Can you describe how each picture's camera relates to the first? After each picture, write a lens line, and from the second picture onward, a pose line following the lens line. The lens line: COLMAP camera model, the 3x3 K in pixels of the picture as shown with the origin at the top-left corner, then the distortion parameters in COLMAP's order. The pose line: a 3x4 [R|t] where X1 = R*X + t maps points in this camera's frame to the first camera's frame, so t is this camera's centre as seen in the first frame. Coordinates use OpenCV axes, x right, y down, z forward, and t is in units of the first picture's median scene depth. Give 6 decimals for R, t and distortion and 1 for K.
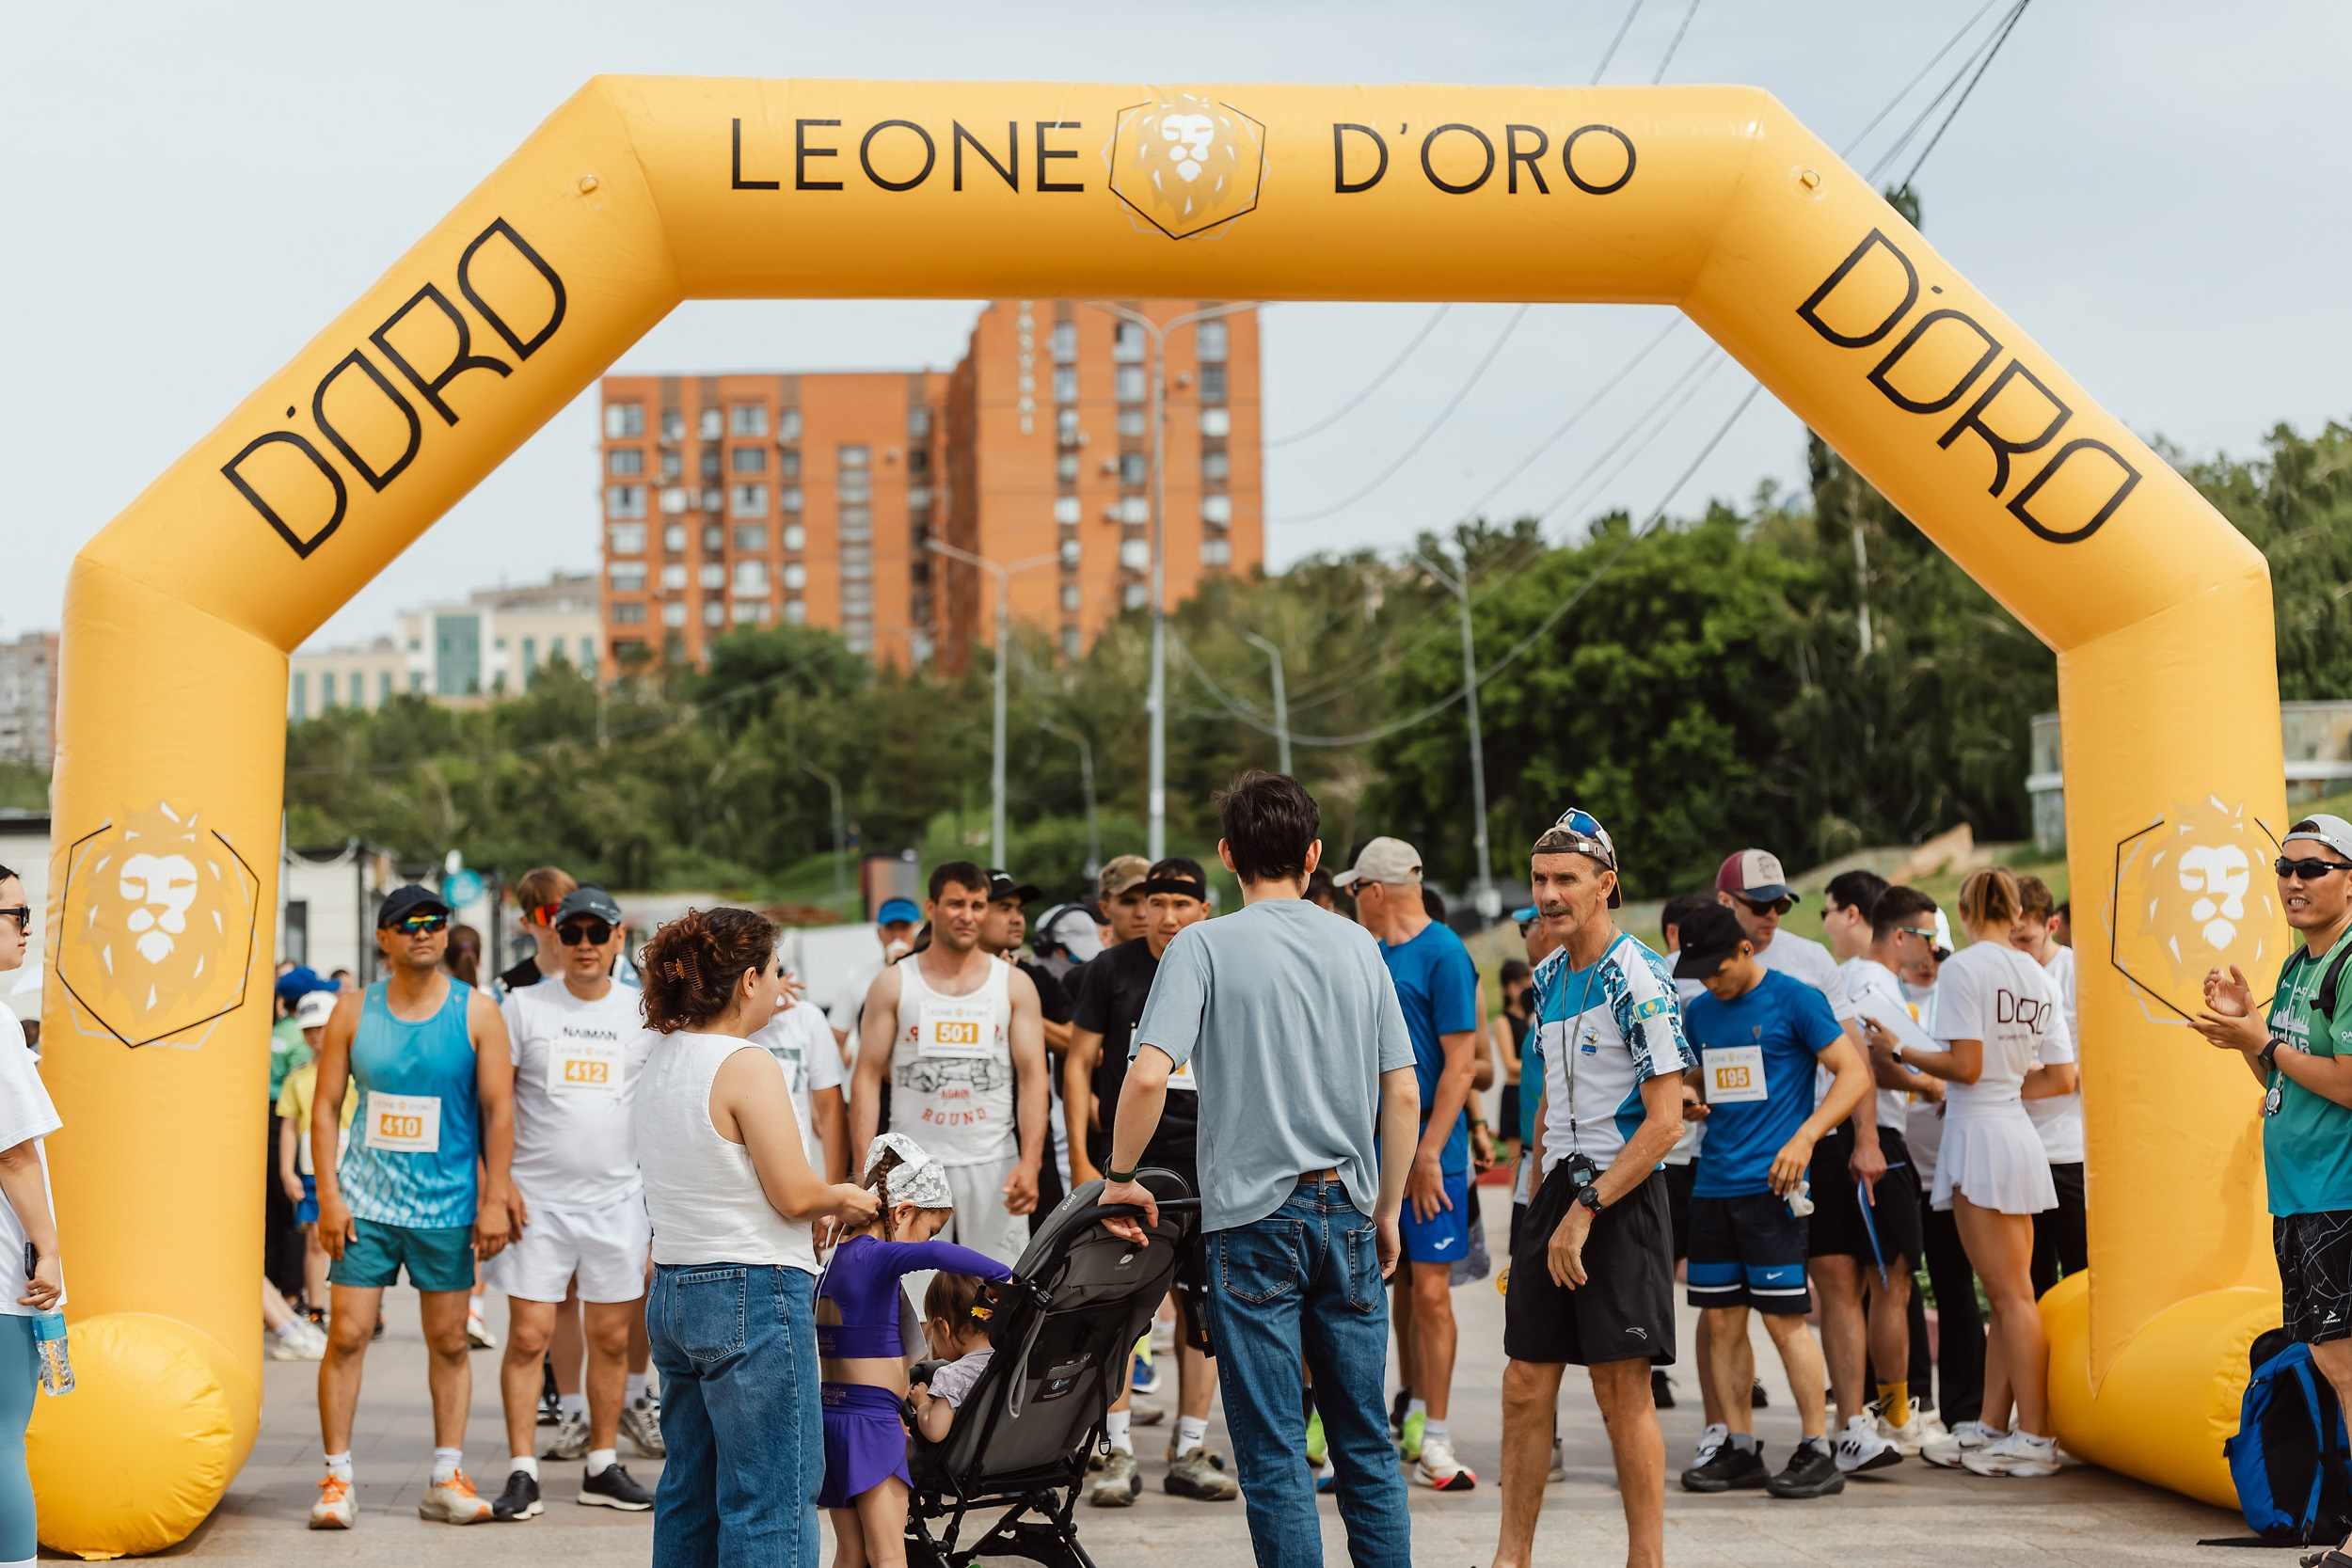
lens RADIAL K [[4553.4, 0, 1176.0], [0, 4553.4, 784.0], [0, 0, 1]] dist [-0.029271, -0.327177]
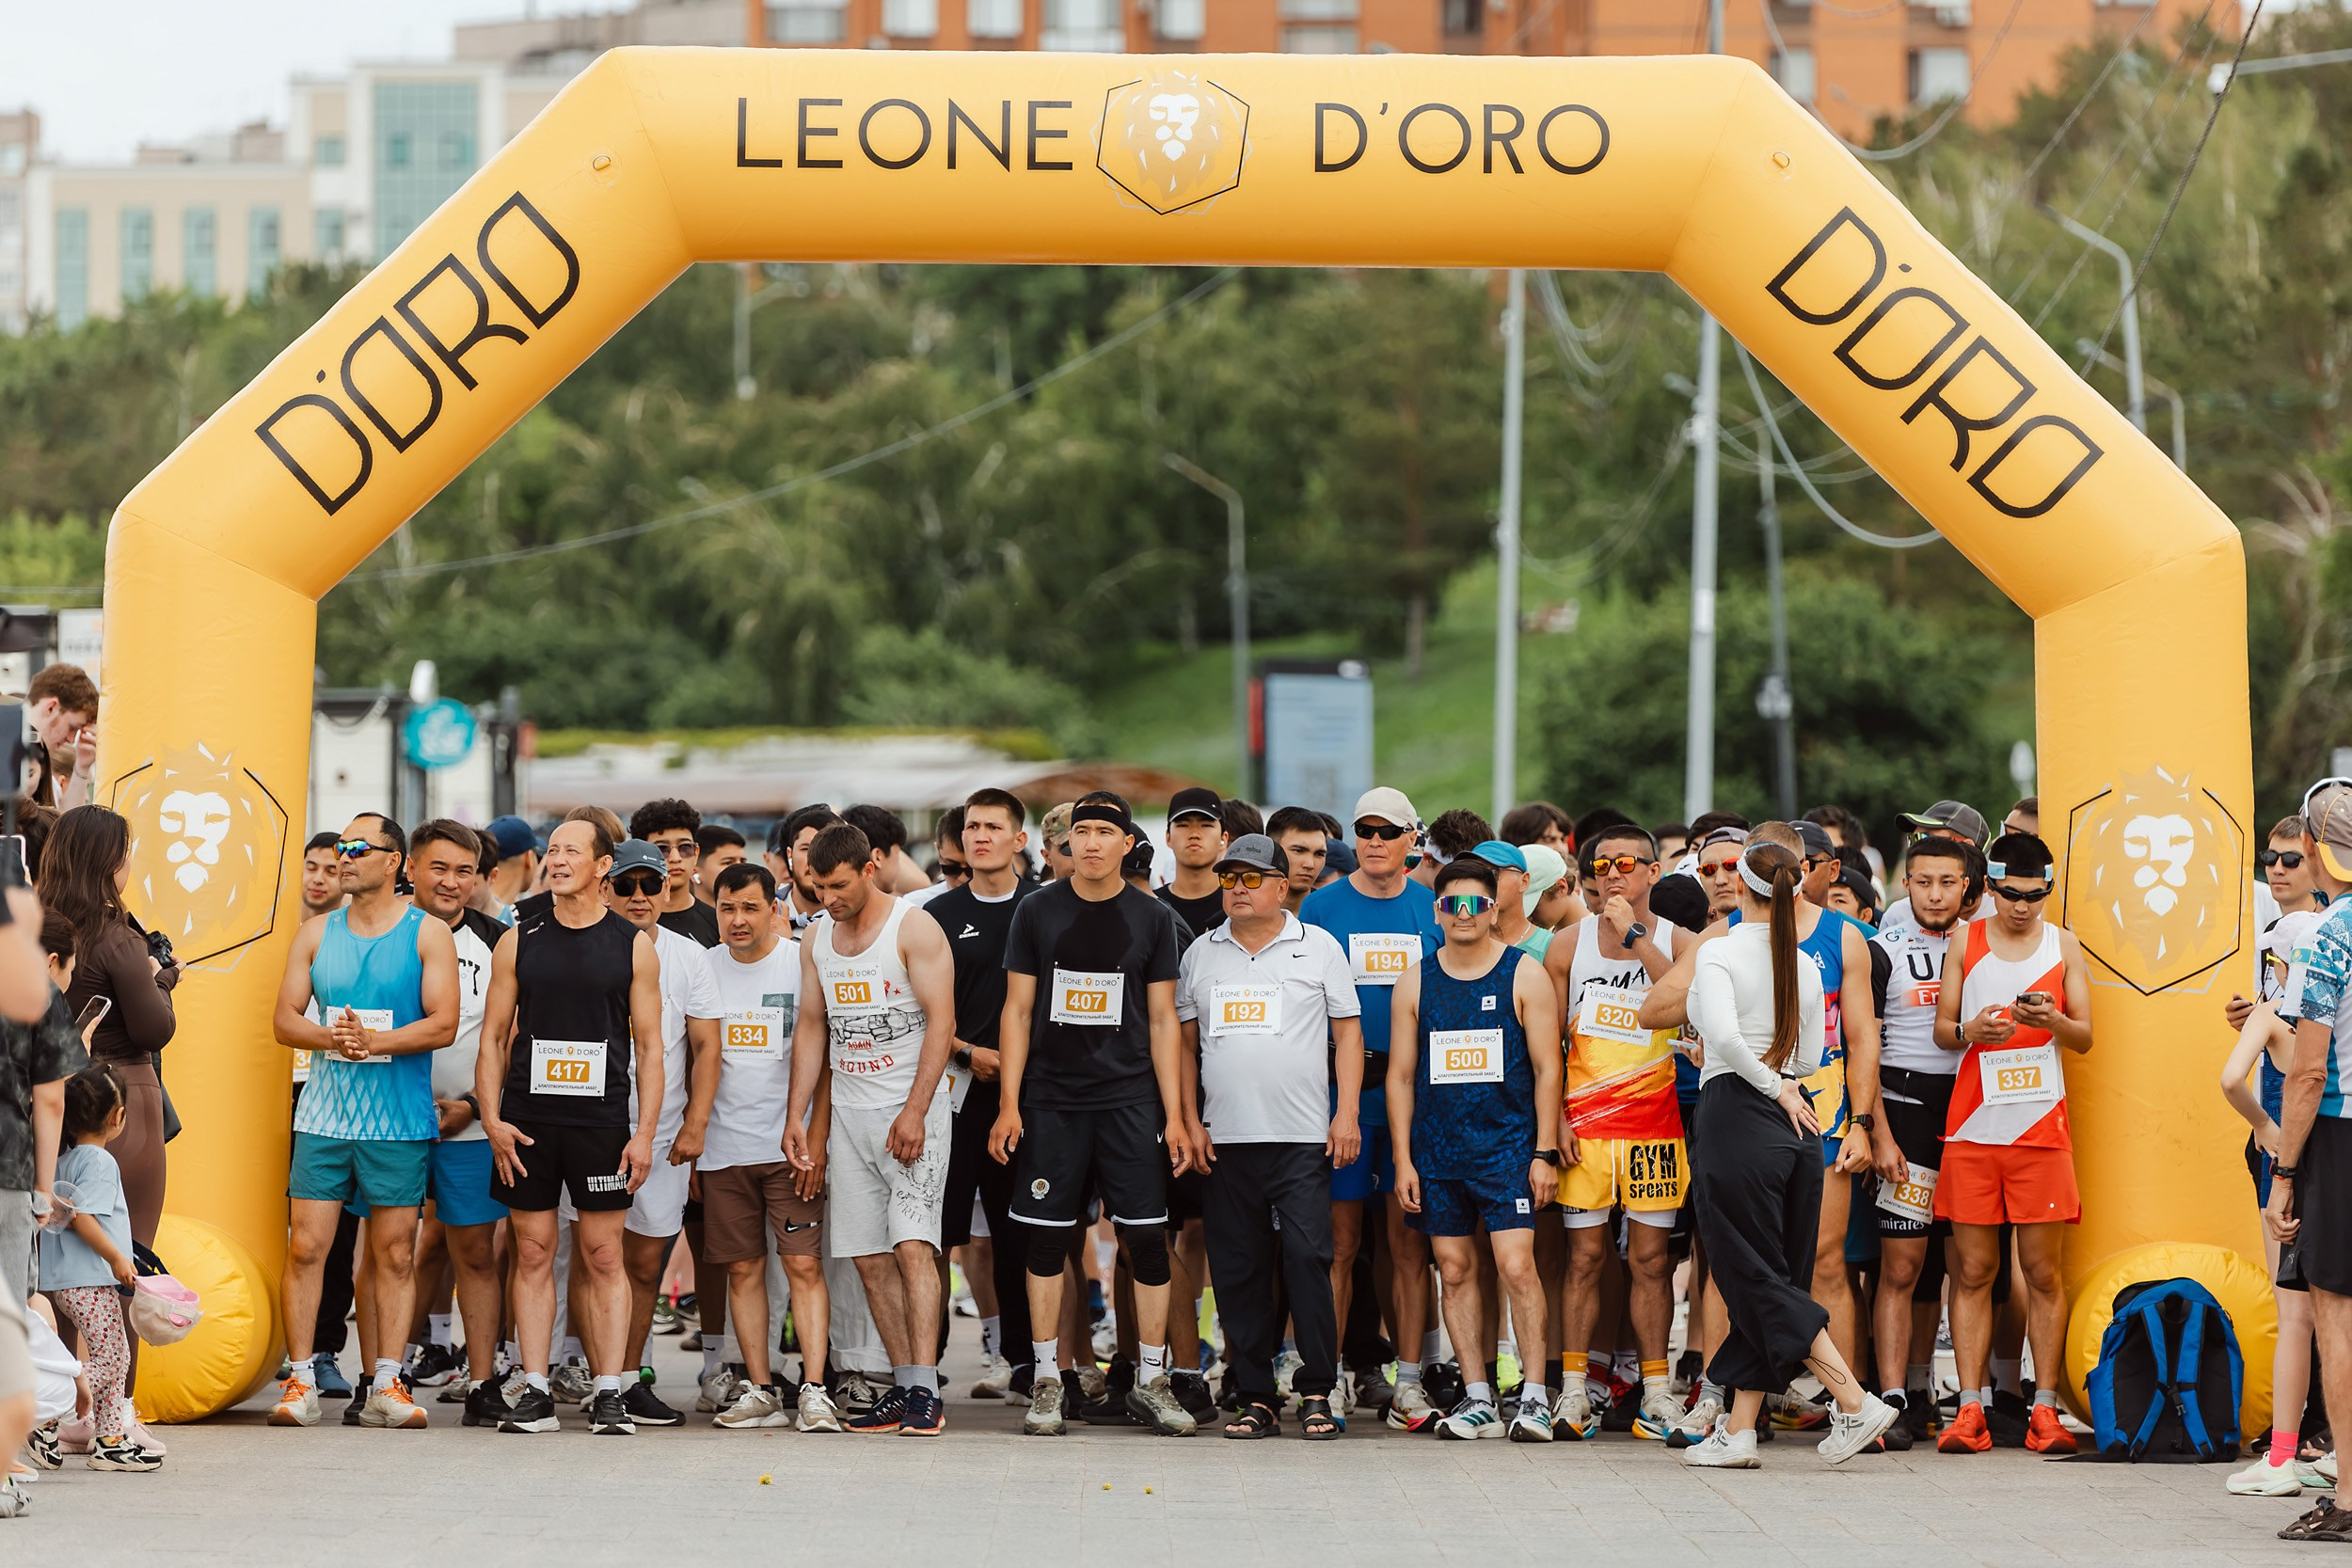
lens RADIAL K [[10454.8, 0, 1176.0], [0, 10454.8, 784.0], [0, 0, 1]] dist [-0.452150, 15.257110]
pose [[0.996324, 0.017931, -0.083771, 0.203354], [-0.015502, 0.999443, 0.029561, -0.059543], [0.084255, -0.028154, 0.996046, -1.366243]]
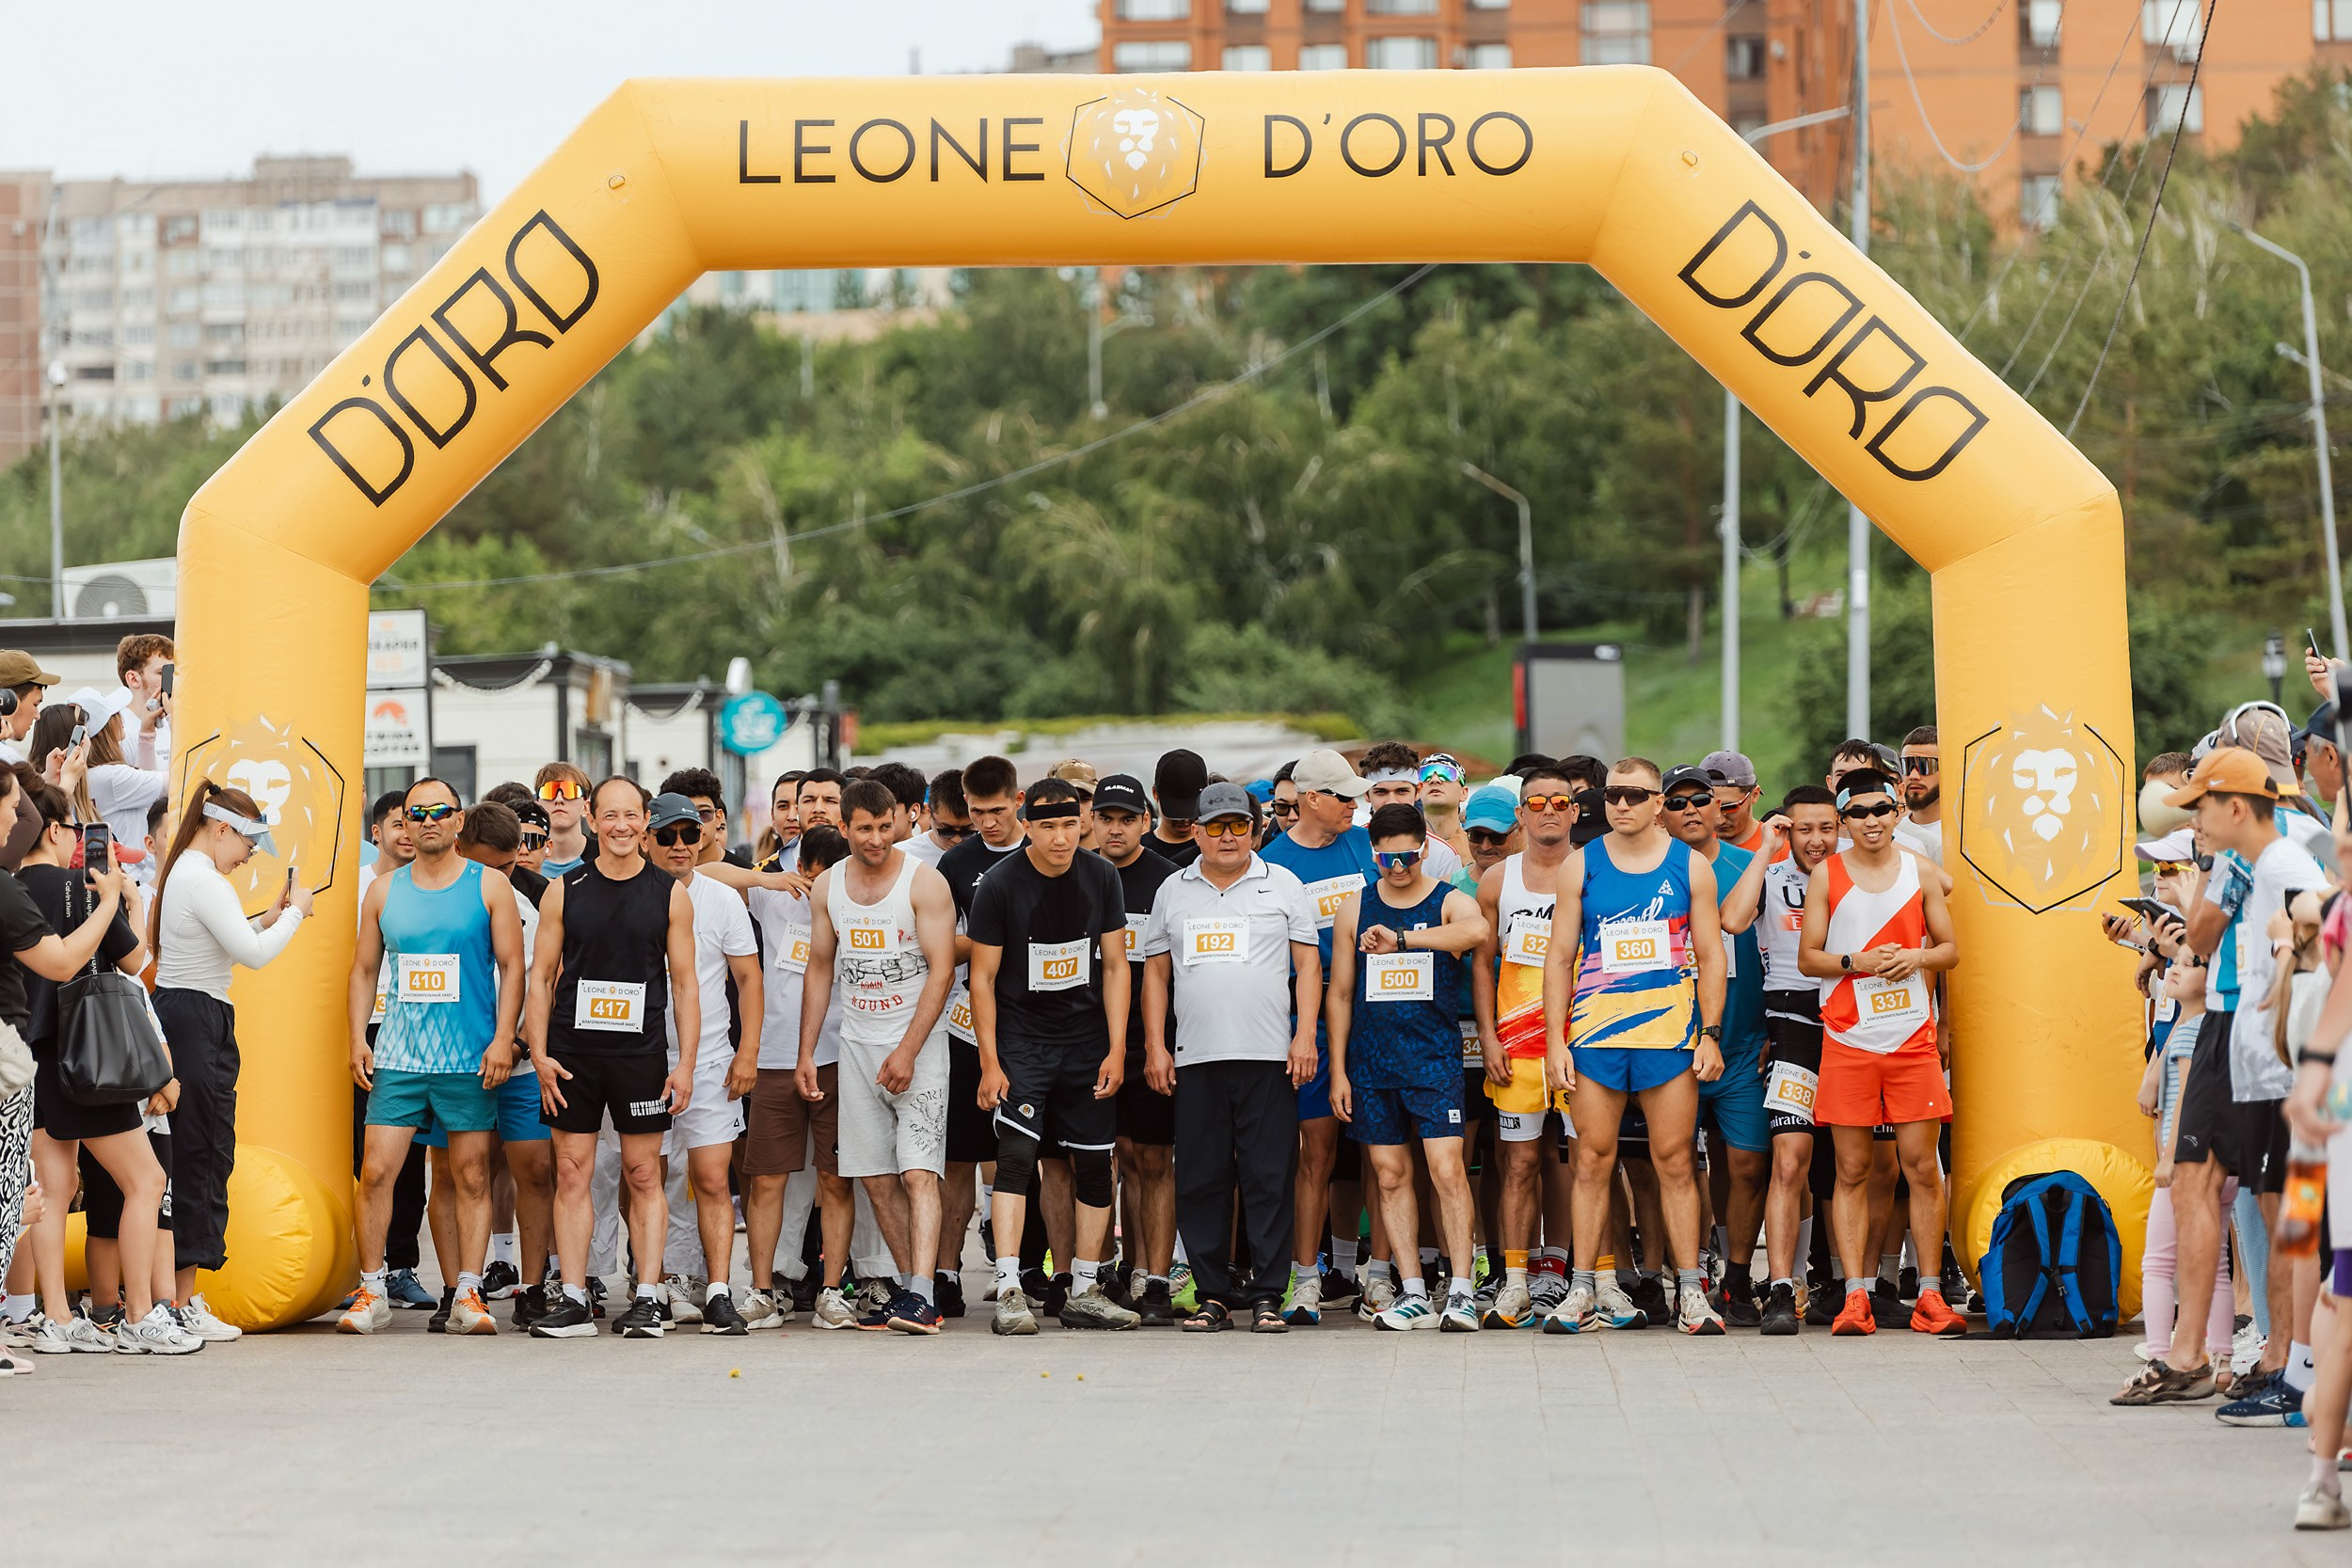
lens RADIAL K [[9442.0, 0, 1176.0], [0, 9442.0, 784.0], [0, 0, 1]] dist [-0.368549, 7.707896]
pose [[0.992914, 0.000948, -0.118828, 0.291114], [0.002847, 0.999491, 0.031759, -0.052451], [0.118797, -0.031873, 0.992407, -1.341747]]
